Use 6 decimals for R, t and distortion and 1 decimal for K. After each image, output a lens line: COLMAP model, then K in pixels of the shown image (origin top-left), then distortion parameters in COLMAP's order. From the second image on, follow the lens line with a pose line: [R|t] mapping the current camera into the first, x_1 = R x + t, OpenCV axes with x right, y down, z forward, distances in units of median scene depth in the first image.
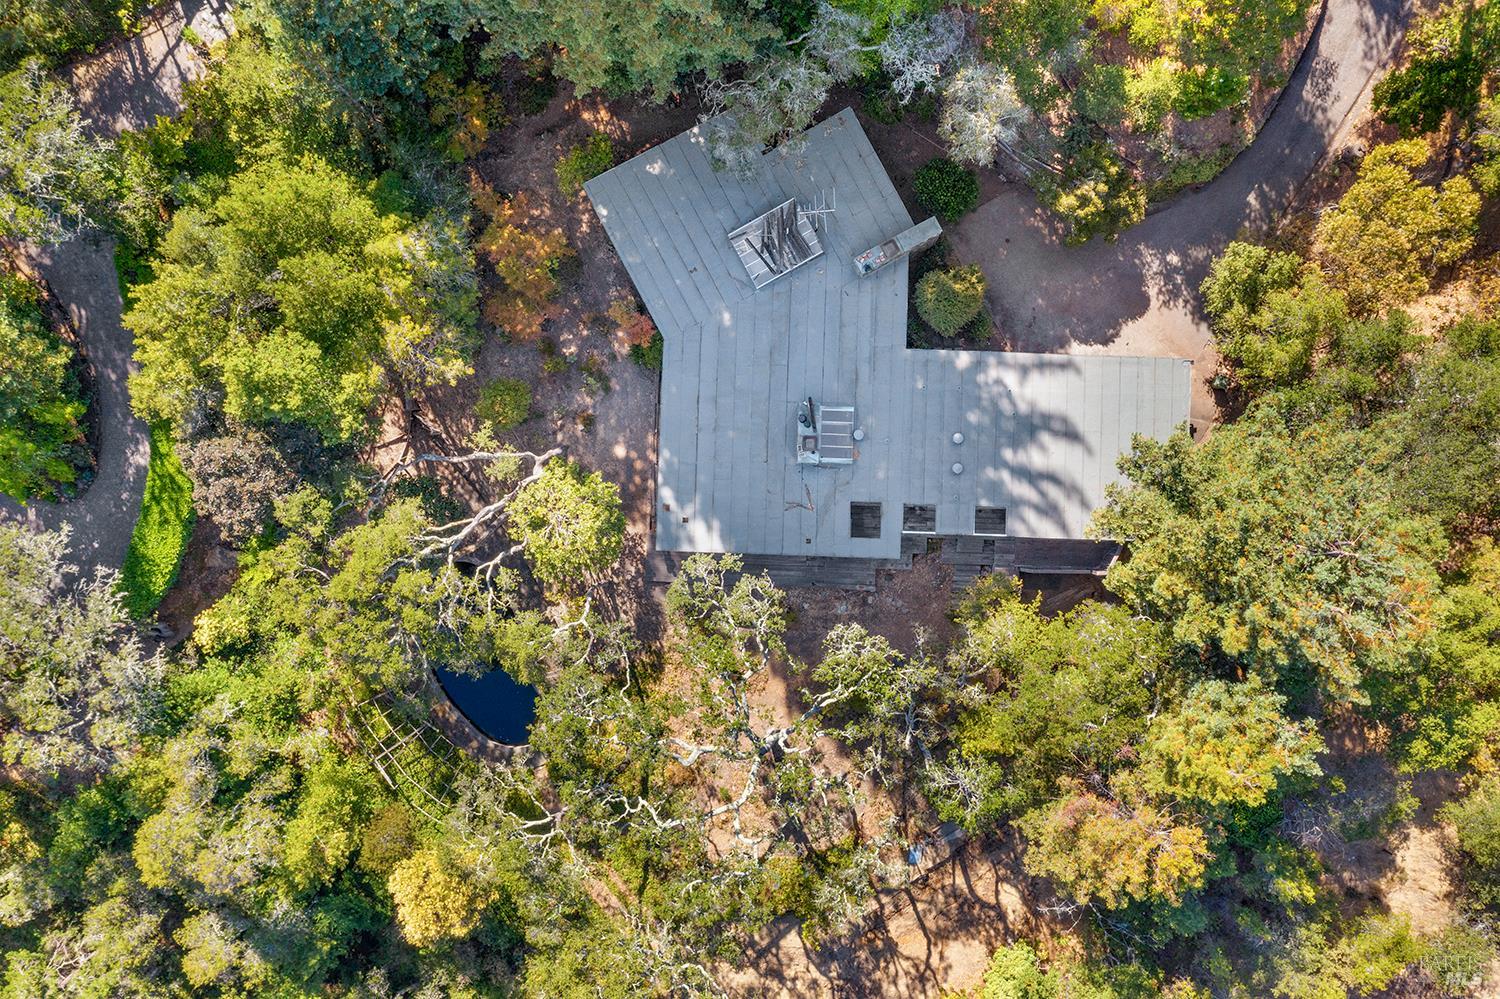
lens RADIAL K [[1185.9, 0, 750.0], [0, 1185.9, 499.5], [0, 0, 1]] dist [-0.001460, -0.010746]
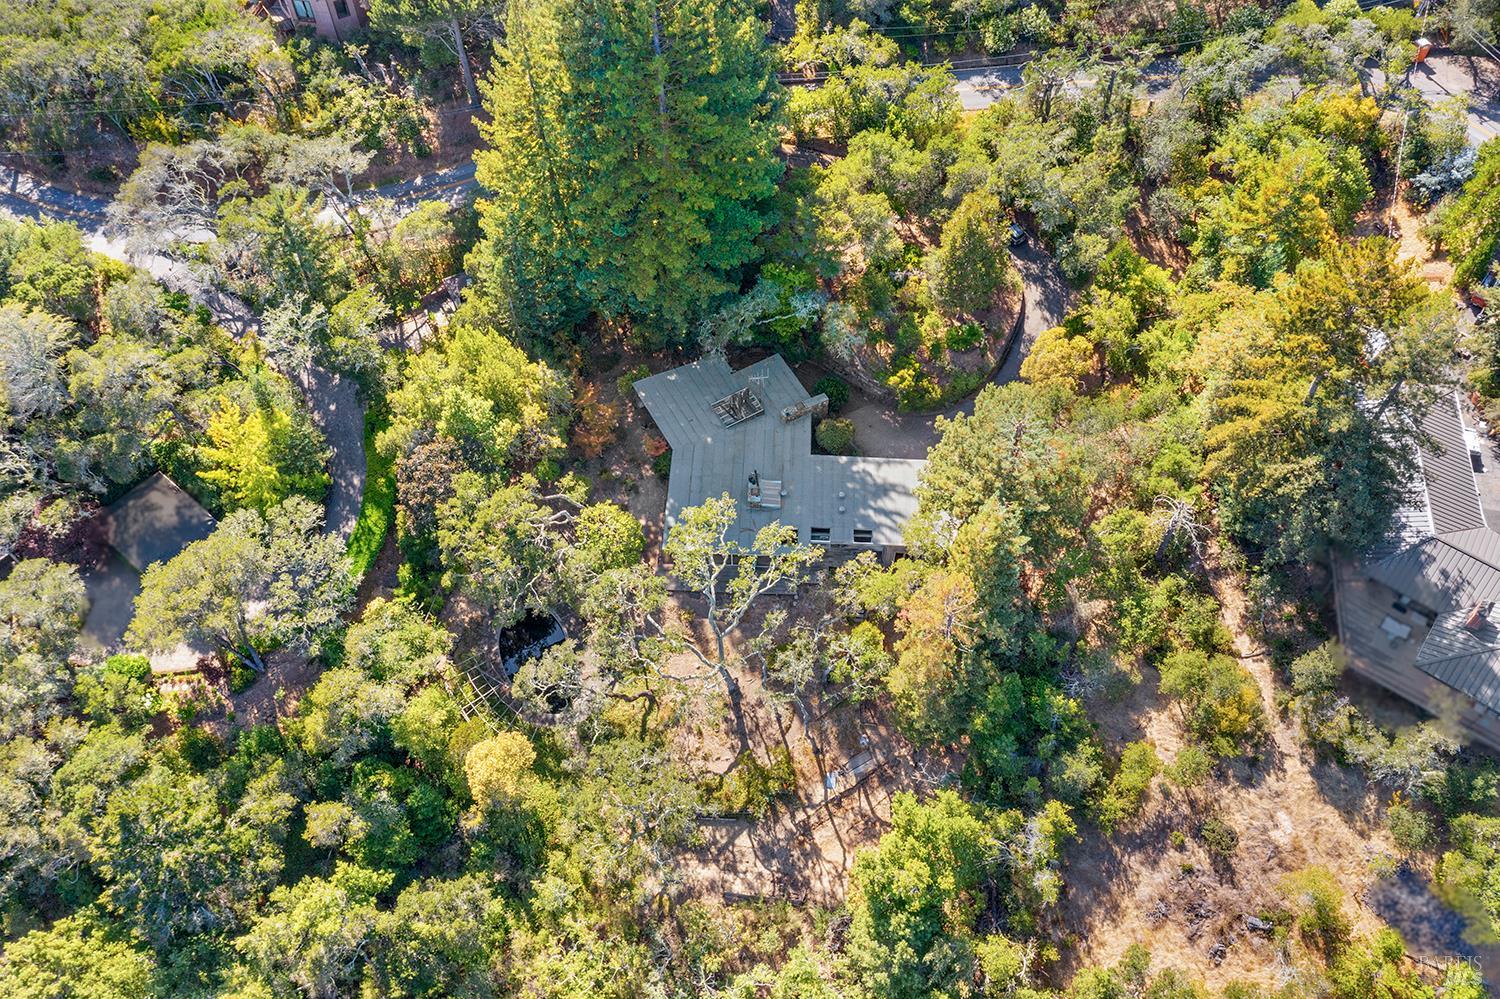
lens RADIAL K [[1185.9, 0, 750.0], [0, 1185.9, 499.5], [0, 0, 1]] dist [-0.001460, -0.010746]
pose [[0.999924, 0.012156, 0.001877, 0.035342], [-0.008847, 0.816825, -0.576818, 0.844659], [-0.008545, 0.576758, 0.816871, -0.353632]]
